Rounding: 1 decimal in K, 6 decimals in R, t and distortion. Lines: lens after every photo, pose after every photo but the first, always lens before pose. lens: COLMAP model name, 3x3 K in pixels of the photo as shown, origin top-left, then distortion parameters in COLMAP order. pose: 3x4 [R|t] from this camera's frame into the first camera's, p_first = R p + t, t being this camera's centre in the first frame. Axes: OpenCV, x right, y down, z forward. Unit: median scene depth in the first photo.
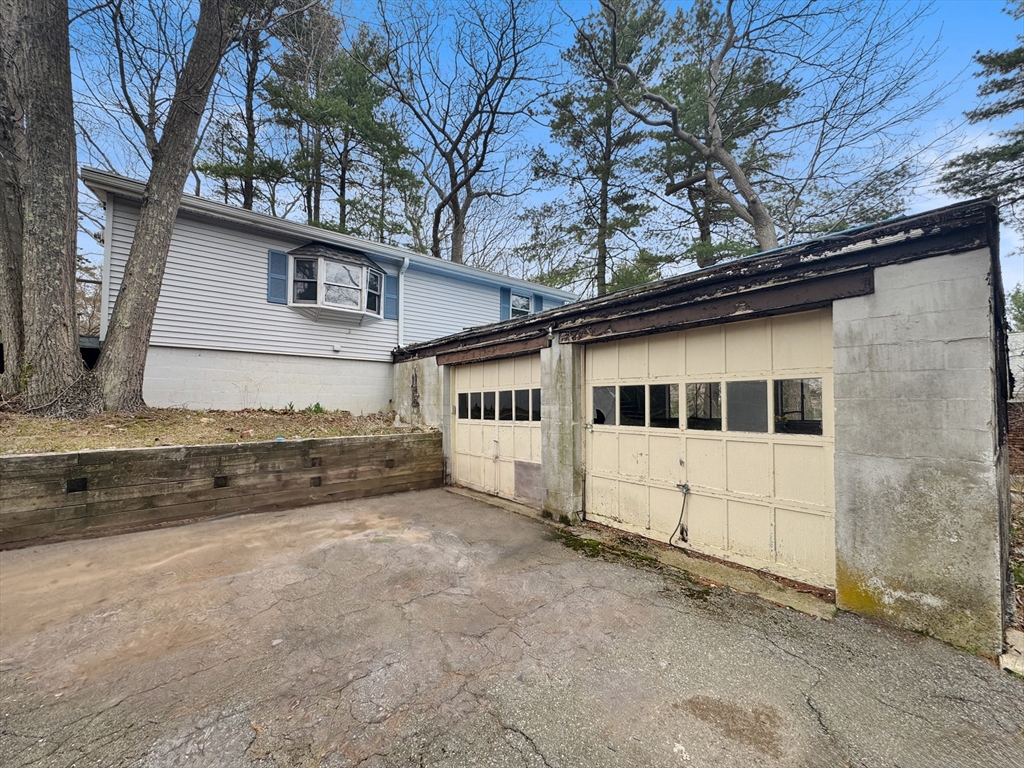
lens RADIAL K [[429.6, 0, 512.0], [0, 429.6, 384.0], [0, 0, 1]] dist [-0.001744, 0.000473]
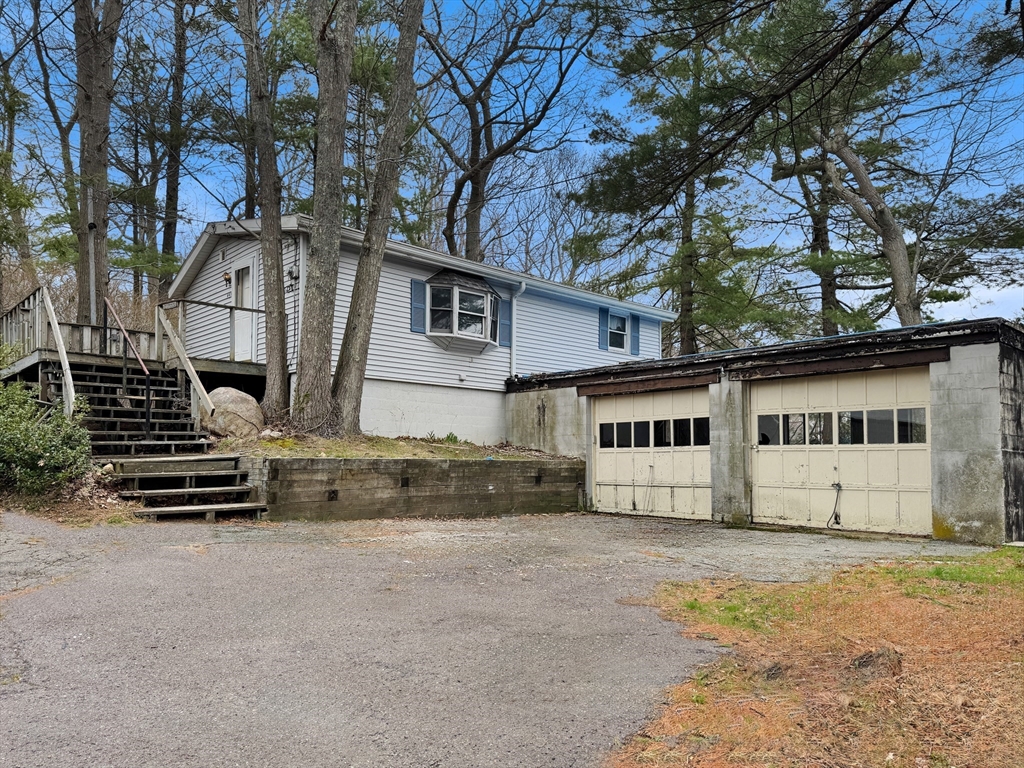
lens RADIAL K [[716.3, 0, 531.9], [0, 716.3, 410.4], [0, 0, 1]] dist [0.081312, -0.123438]
pose [[0.997748, 0.008715, 0.066509, -0.586914], [-0.007302, 0.999743, -0.021456, 0.040541], [-0.066678, 0.020922, 0.997555, -1.014368]]
